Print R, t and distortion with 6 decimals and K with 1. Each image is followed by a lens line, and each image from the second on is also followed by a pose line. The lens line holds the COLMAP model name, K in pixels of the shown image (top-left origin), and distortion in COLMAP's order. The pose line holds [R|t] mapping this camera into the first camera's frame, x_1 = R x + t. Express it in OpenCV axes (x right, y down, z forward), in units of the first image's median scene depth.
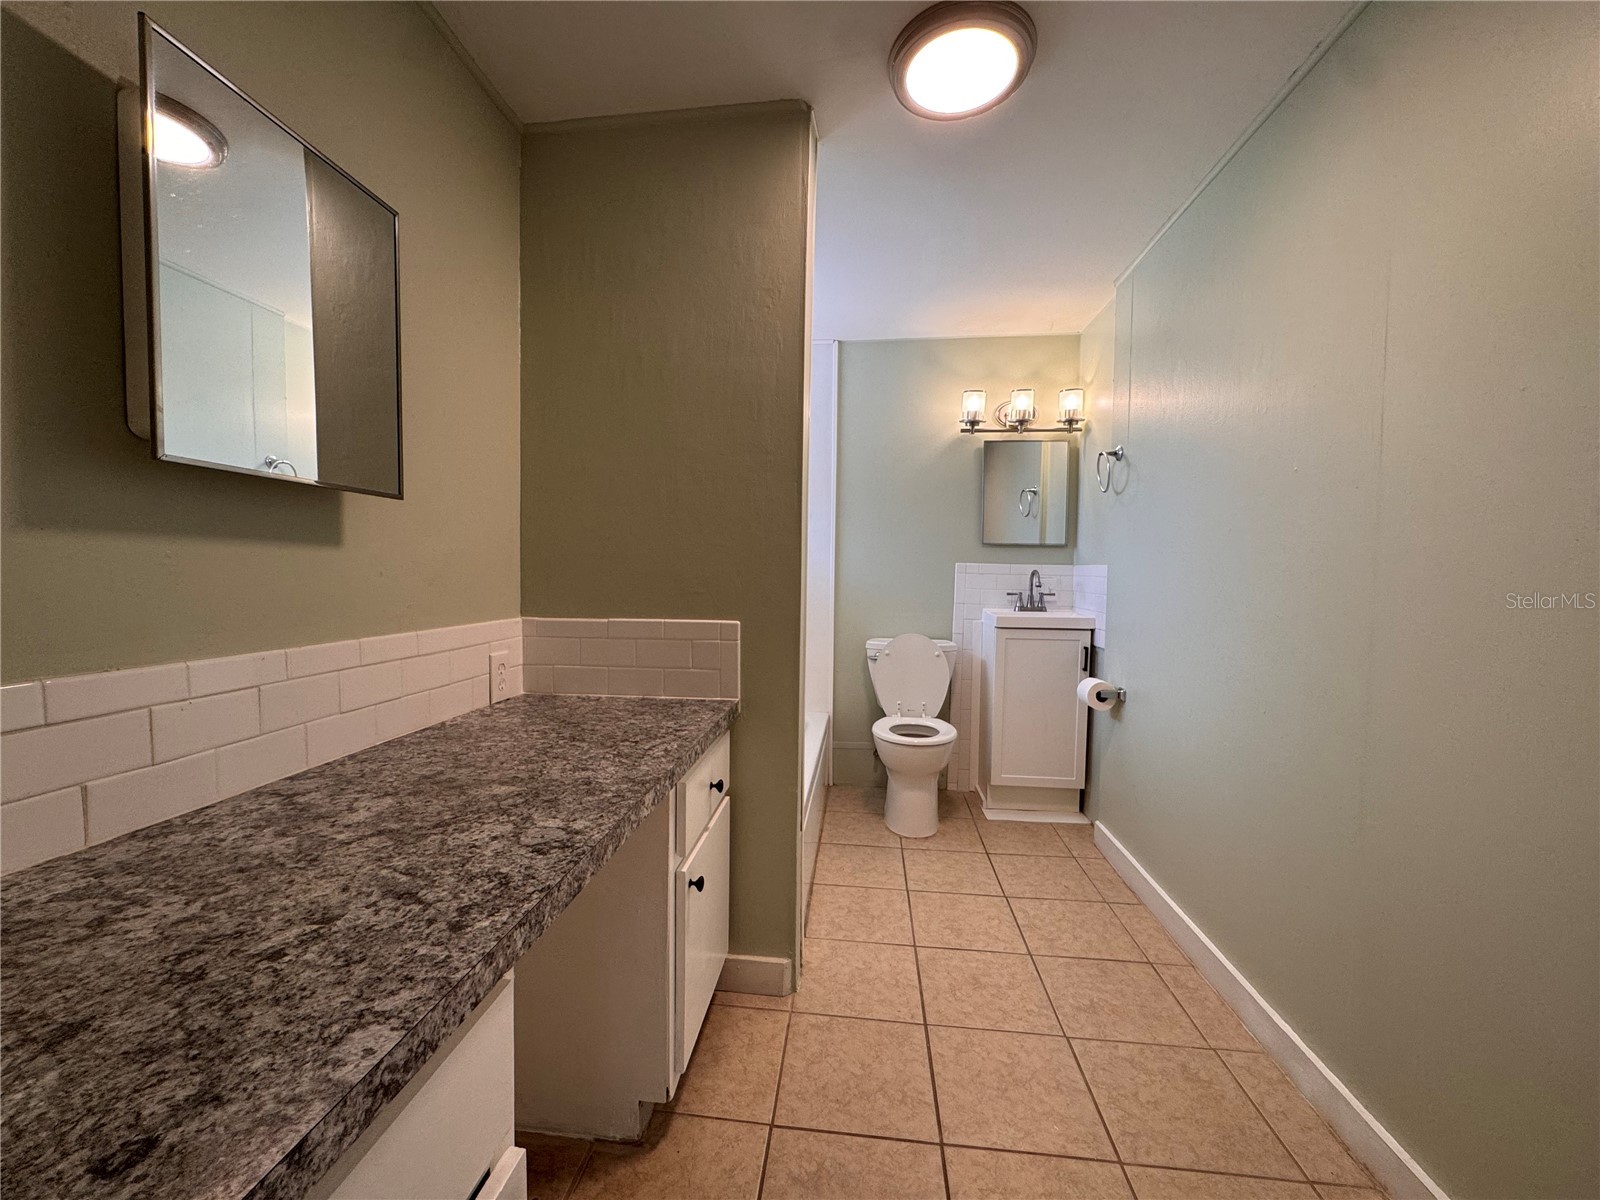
lens RADIAL K [[639.3, 0, 798.6], [0, 639.3, 600.3], [0, 0, 1]] dist [-0.004316, 0.000569]
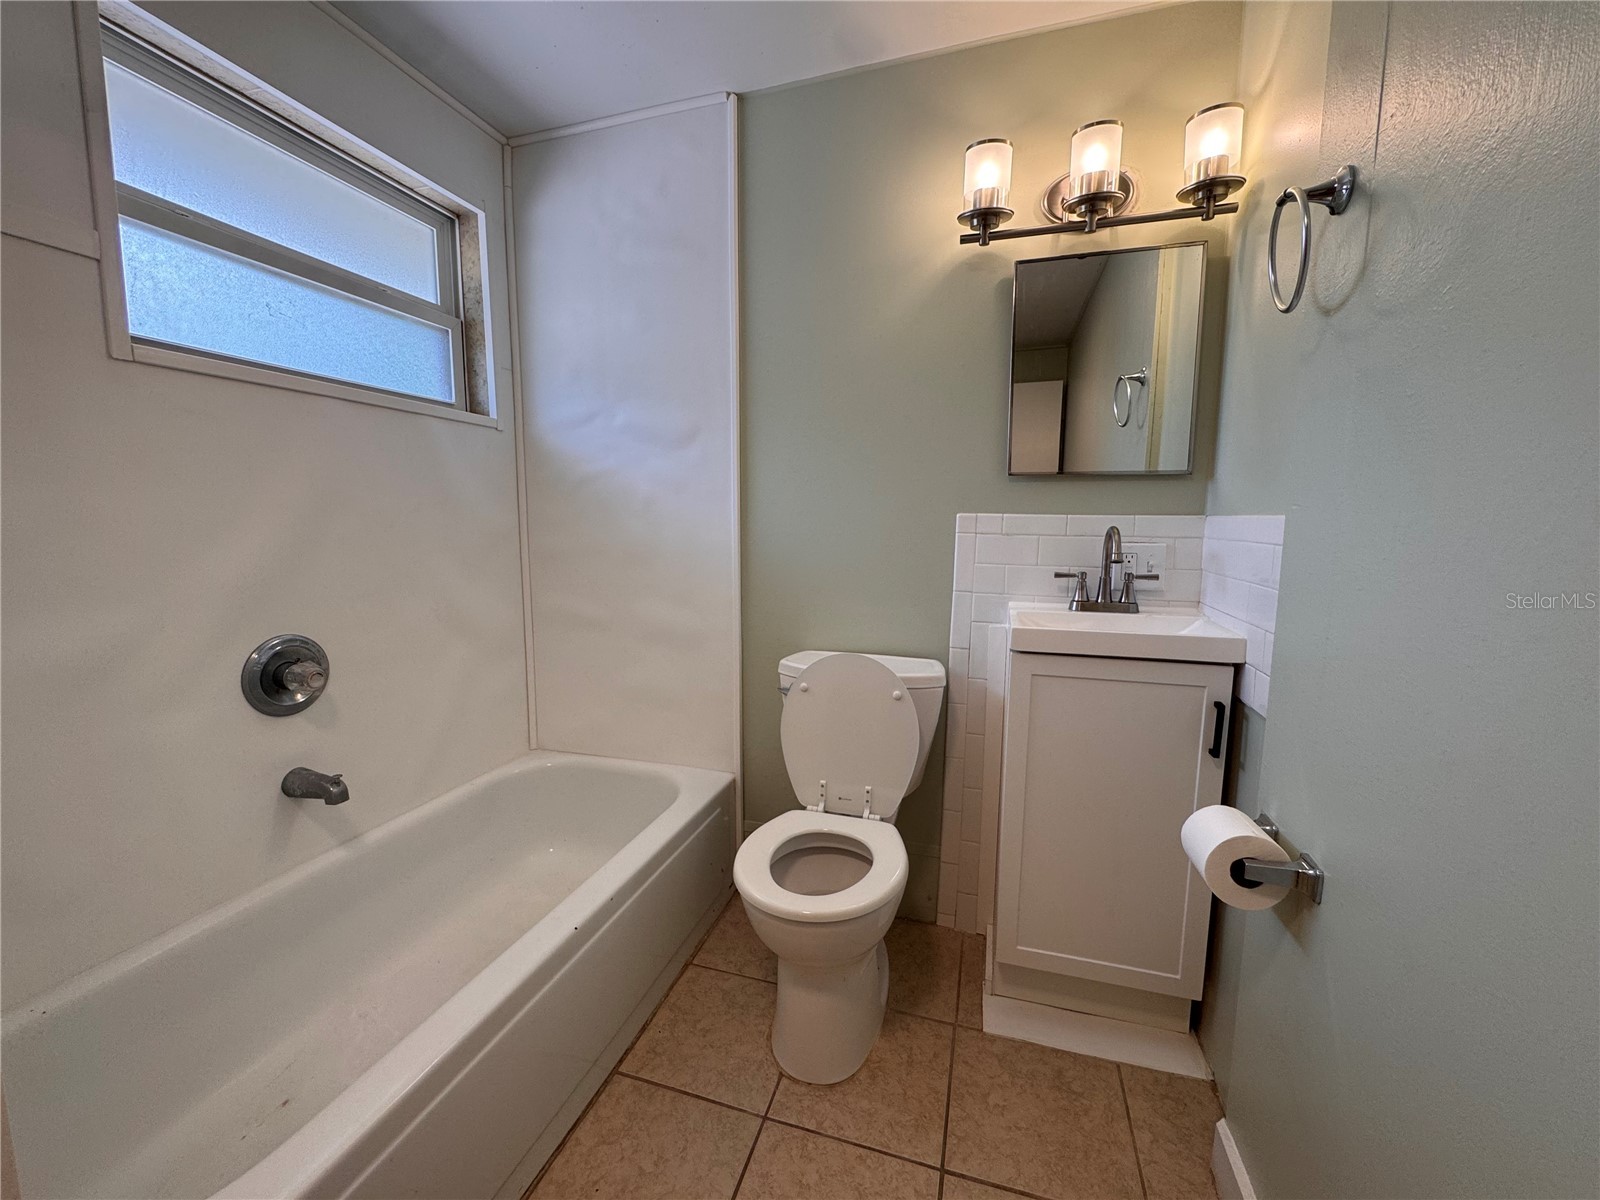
lens RADIAL K [[639.3, 0, 798.6], [0, 639.3, 600.3], [0, 0, 1]] dist [-0.004316, 0.000569]
pose [[0.981257, 0.015117, -0.192109, 0.235559], [-0.000414, 0.997082, 0.076343, -0.029243], [0.192702, -0.074833, 0.978400, 0.492517]]
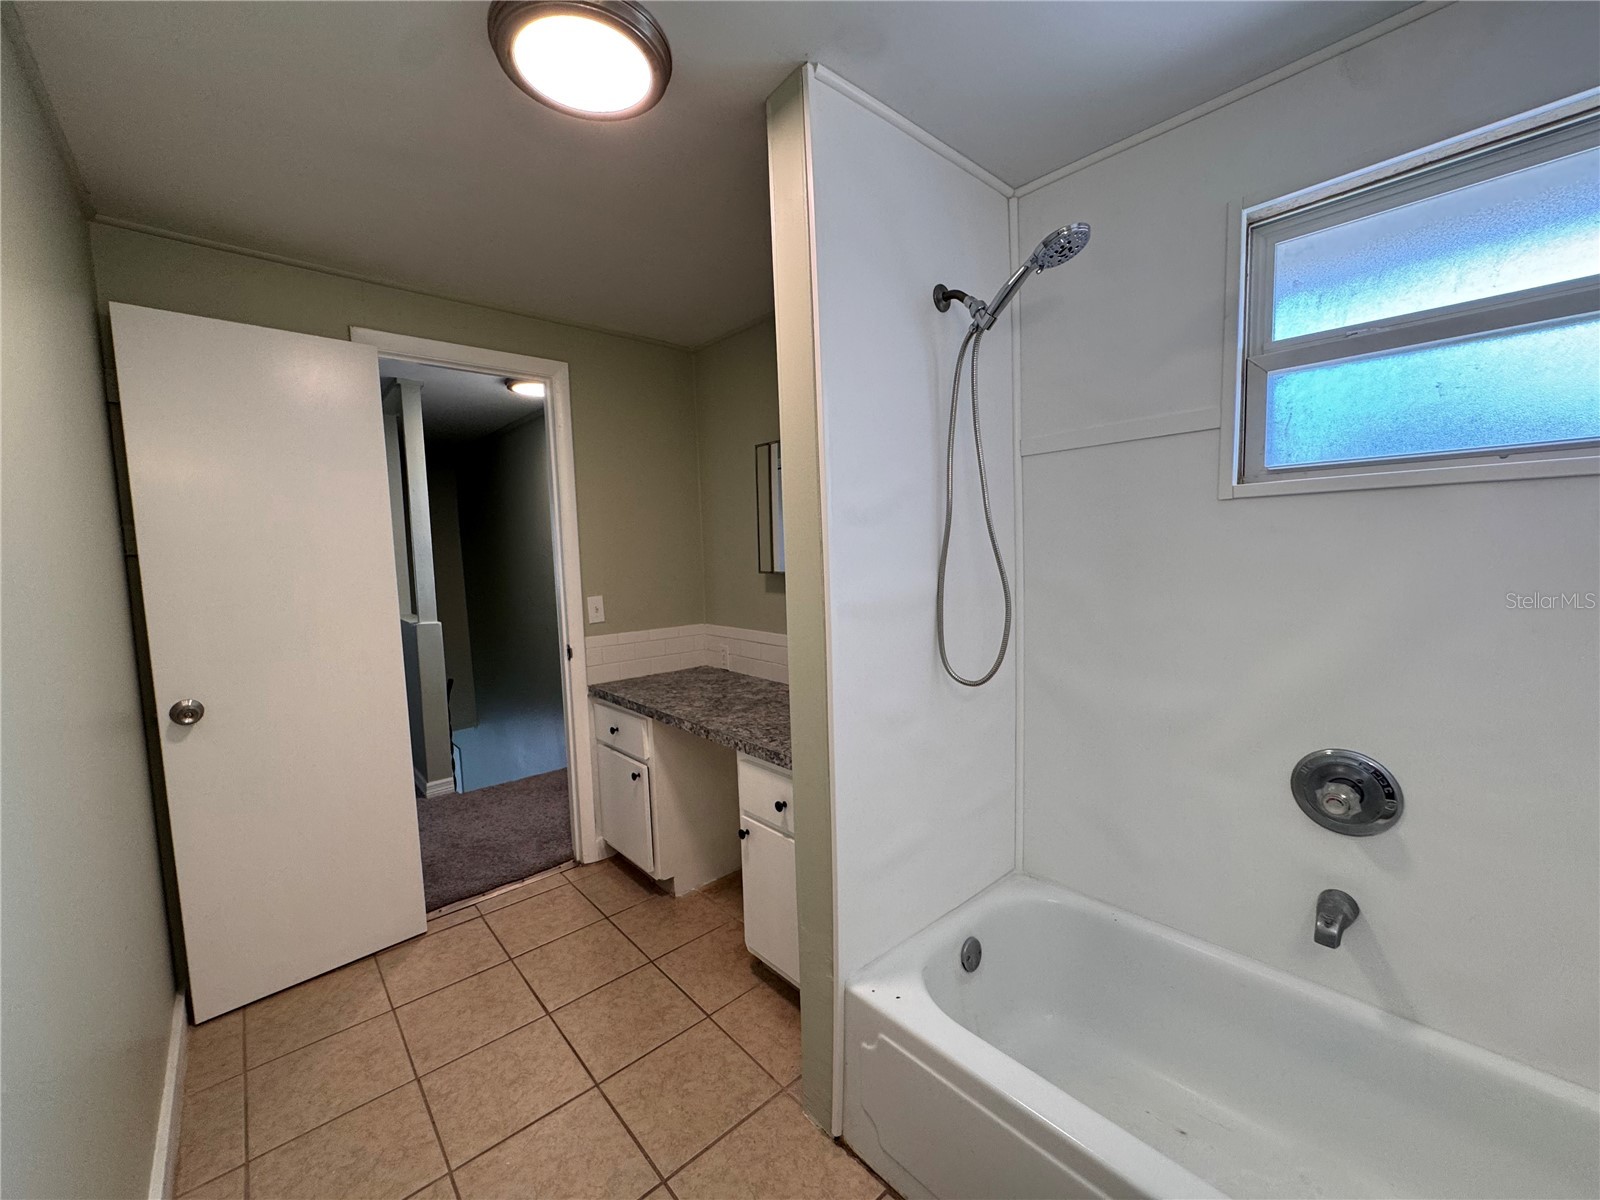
lens RADIAL K [[639.3, 0, 798.6], [0, 639.3, 600.3], [0, 0, 1]] dist [-0.004316, 0.000569]
pose [[-0.678380, 0.073558, -0.731020, 0.333704], [-0.006442, 0.994342, 0.106033, -0.106606], [0.734683, 0.076640, -0.674067, 0.853439]]
